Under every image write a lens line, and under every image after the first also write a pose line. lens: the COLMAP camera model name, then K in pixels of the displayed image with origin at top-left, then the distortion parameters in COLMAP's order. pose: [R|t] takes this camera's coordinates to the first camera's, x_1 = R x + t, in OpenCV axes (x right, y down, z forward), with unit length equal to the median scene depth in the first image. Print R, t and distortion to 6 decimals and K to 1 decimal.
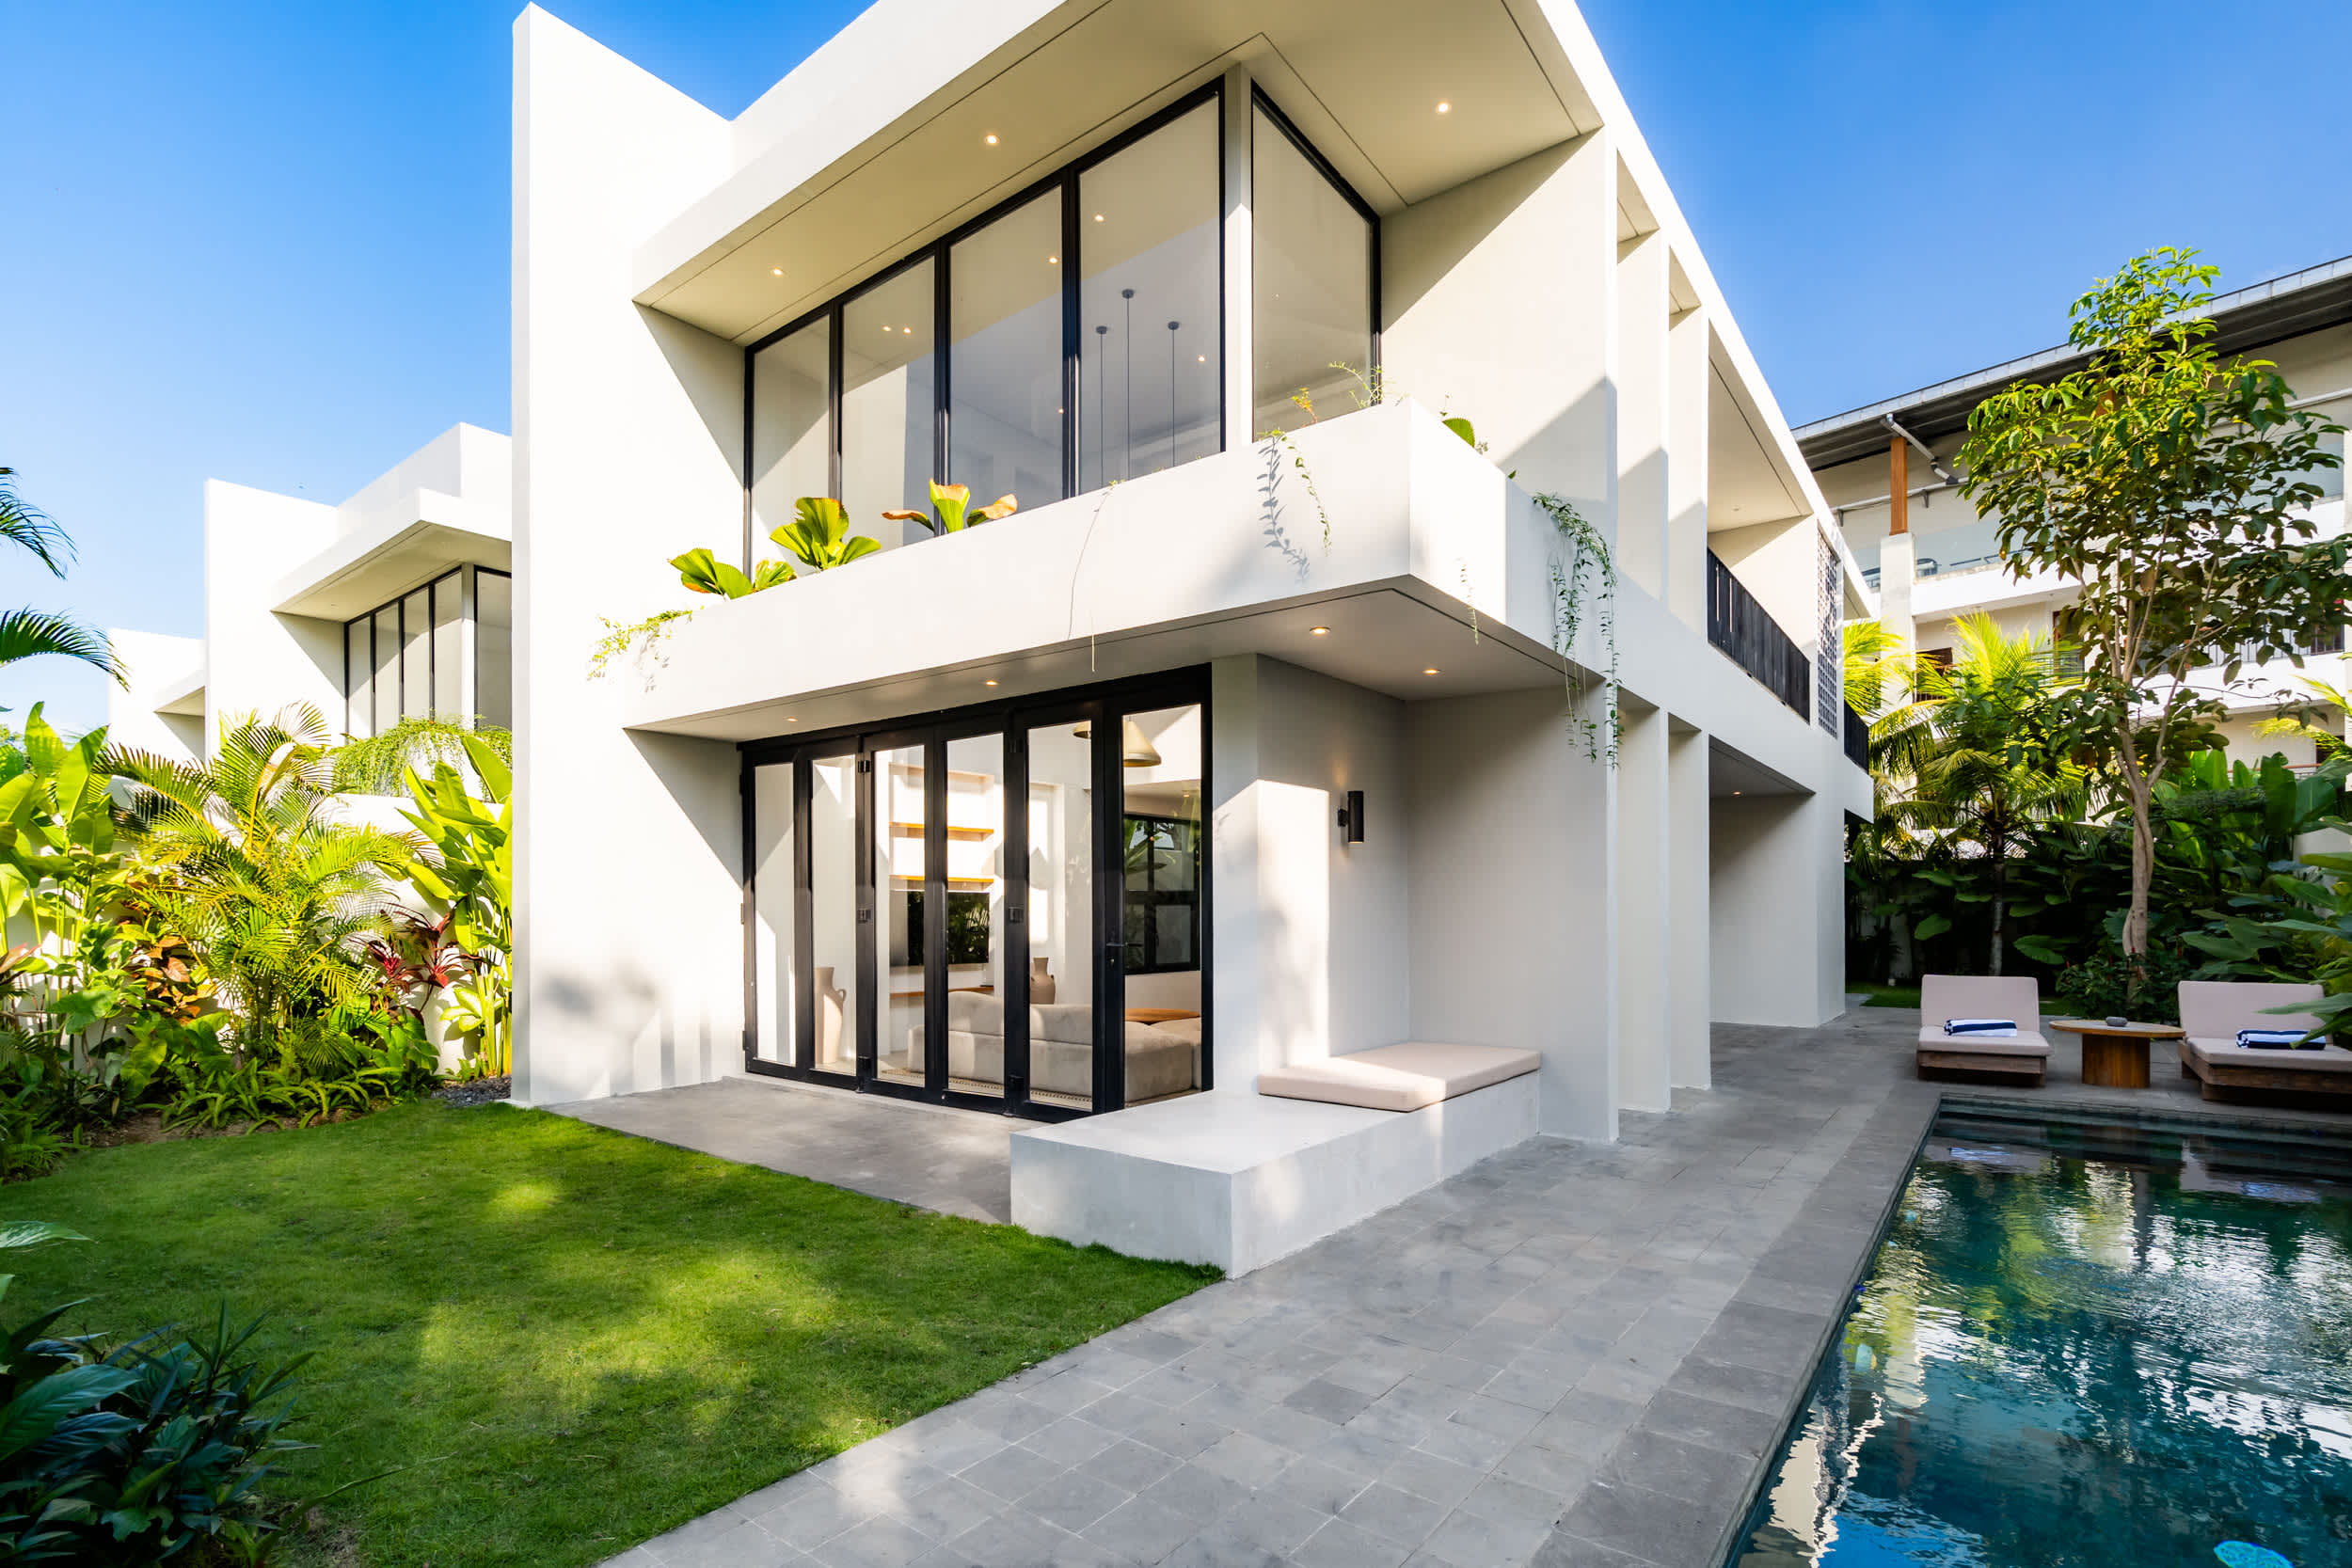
lens RADIAL K [[1089.0, 0, 1181.8], [0, 1089.0, 781.4], [0, 0, 1]] dist [-0.009552, 0.000279]
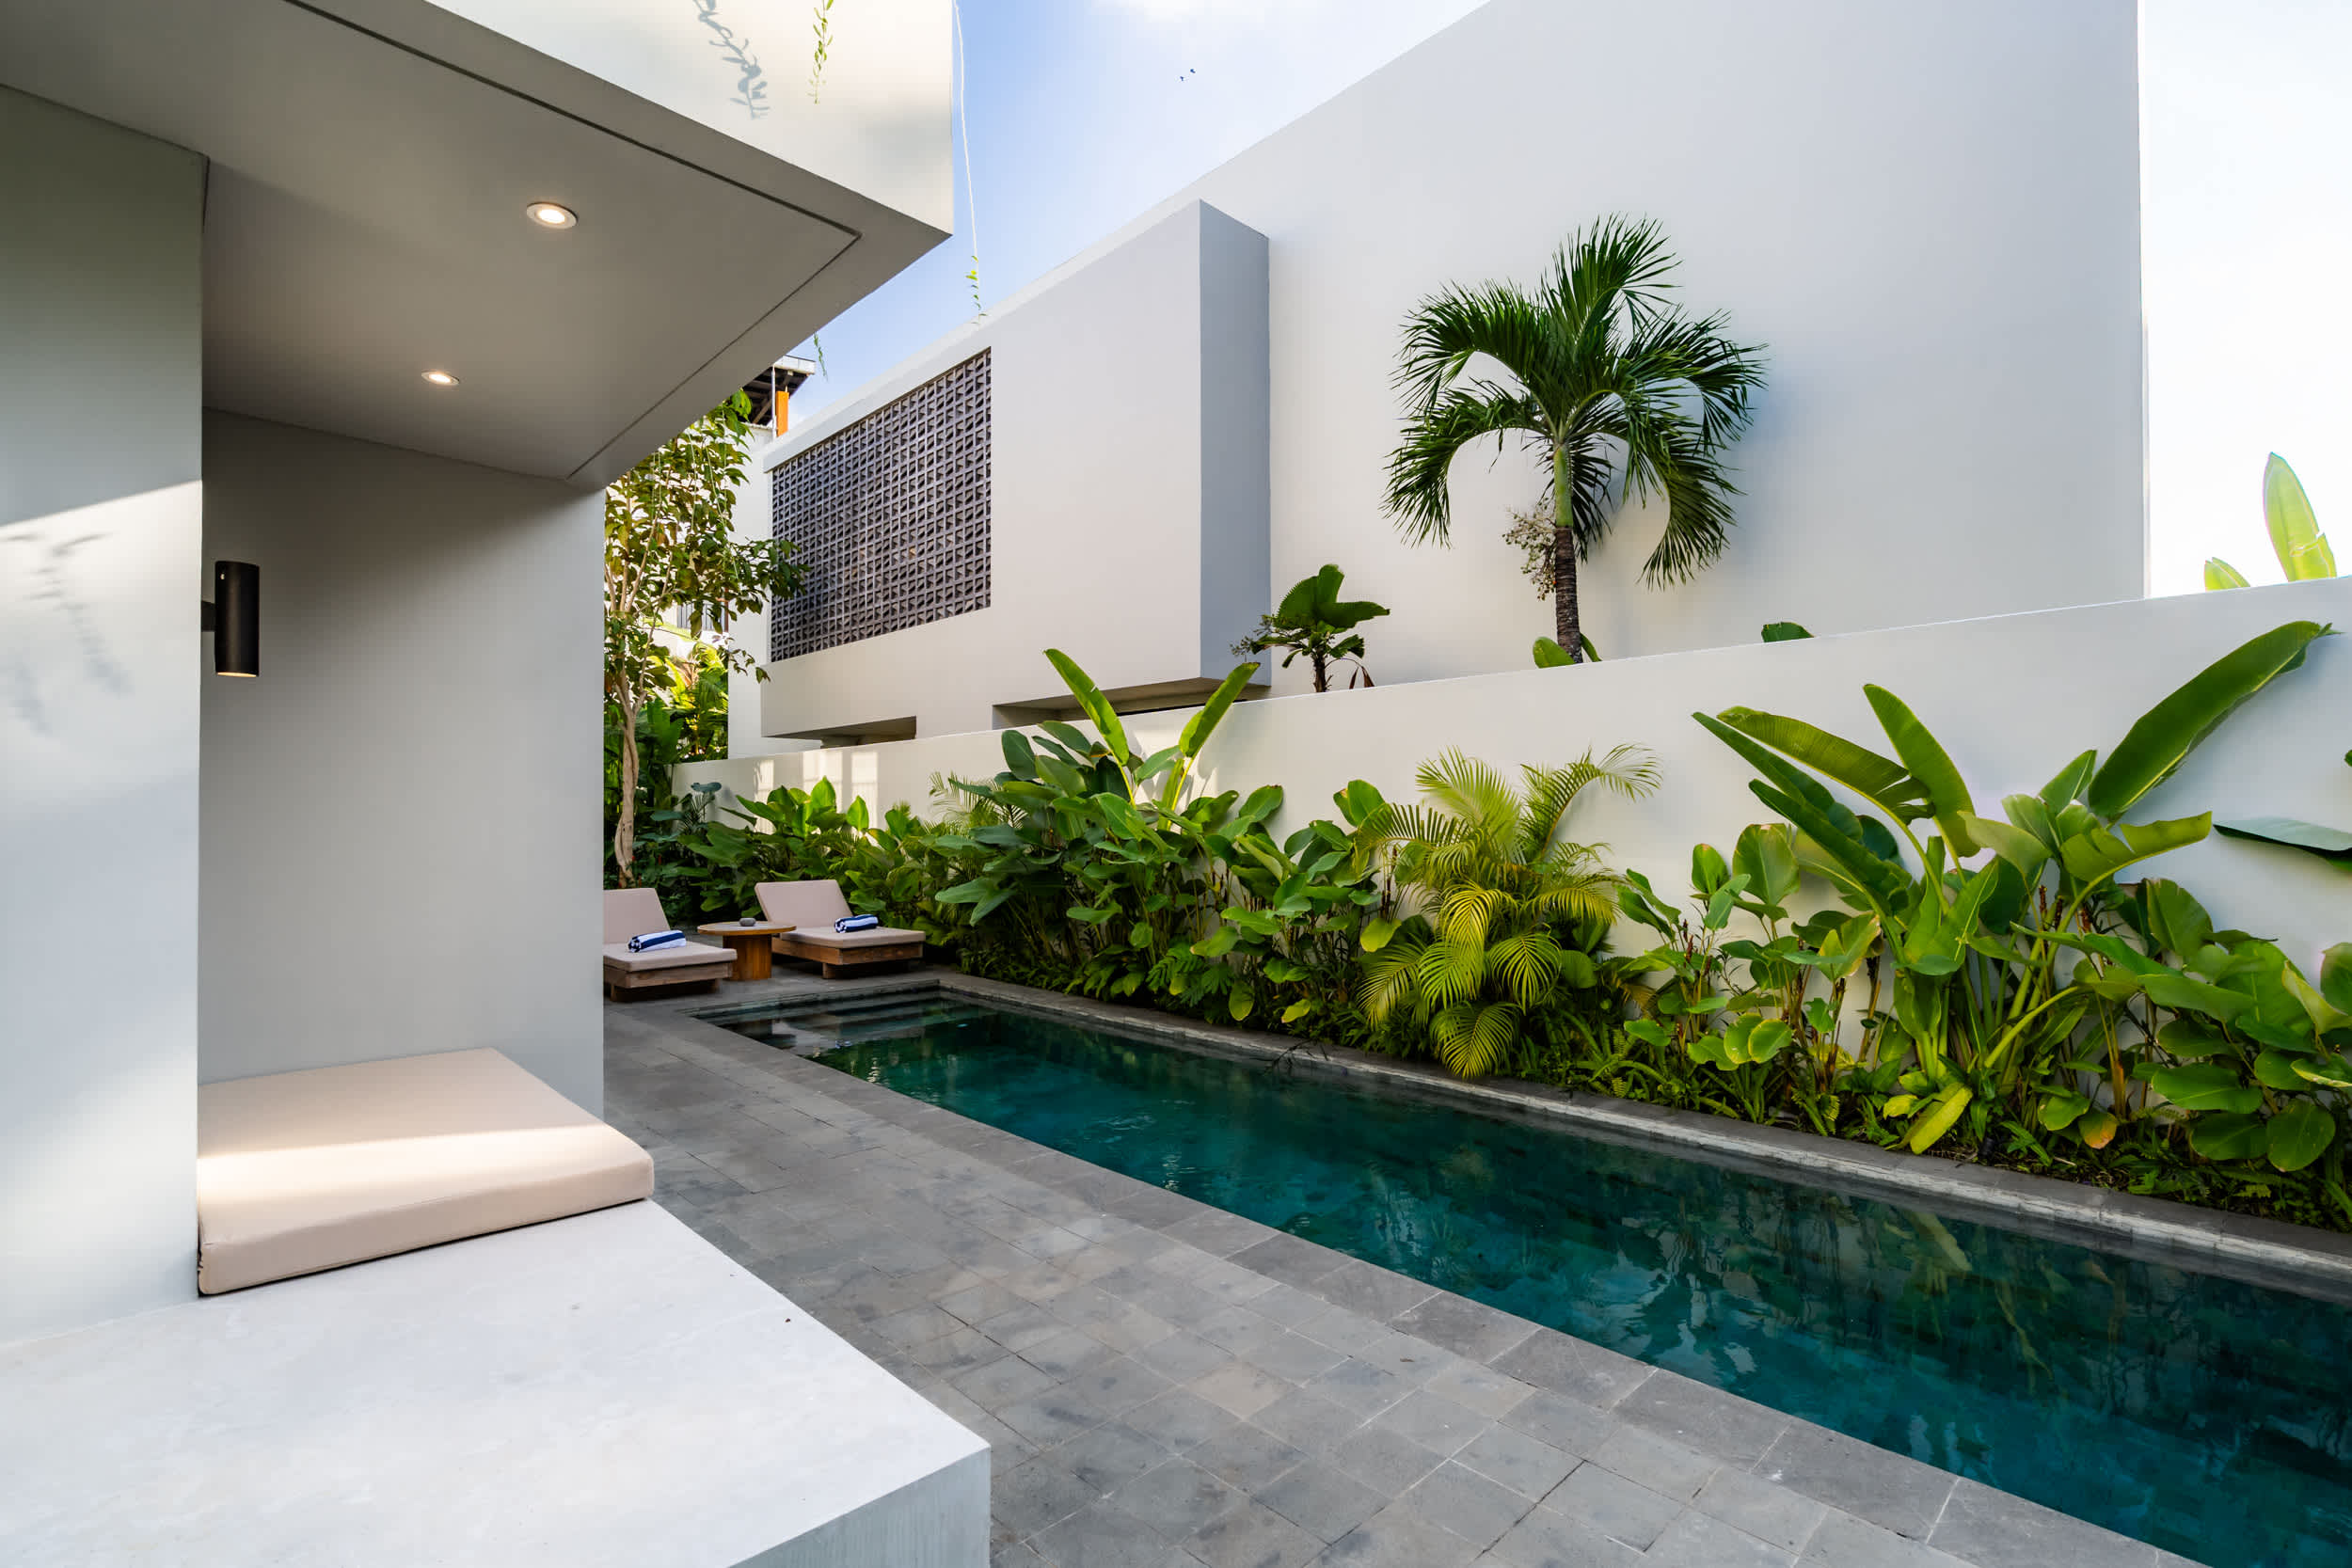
lens RADIAL K [[1089.0, 0, 1177.0], [0, 1089.0, 795.6], [0, 0, 1]] dist [-0.009552, 0.000279]
pose [[0.144120, 0.025541, 0.989231, -0.327980], [-0.110290, 0.993853, -0.009592, 0.122167], [-0.983395, -0.107720, 0.146051, 0.889662]]
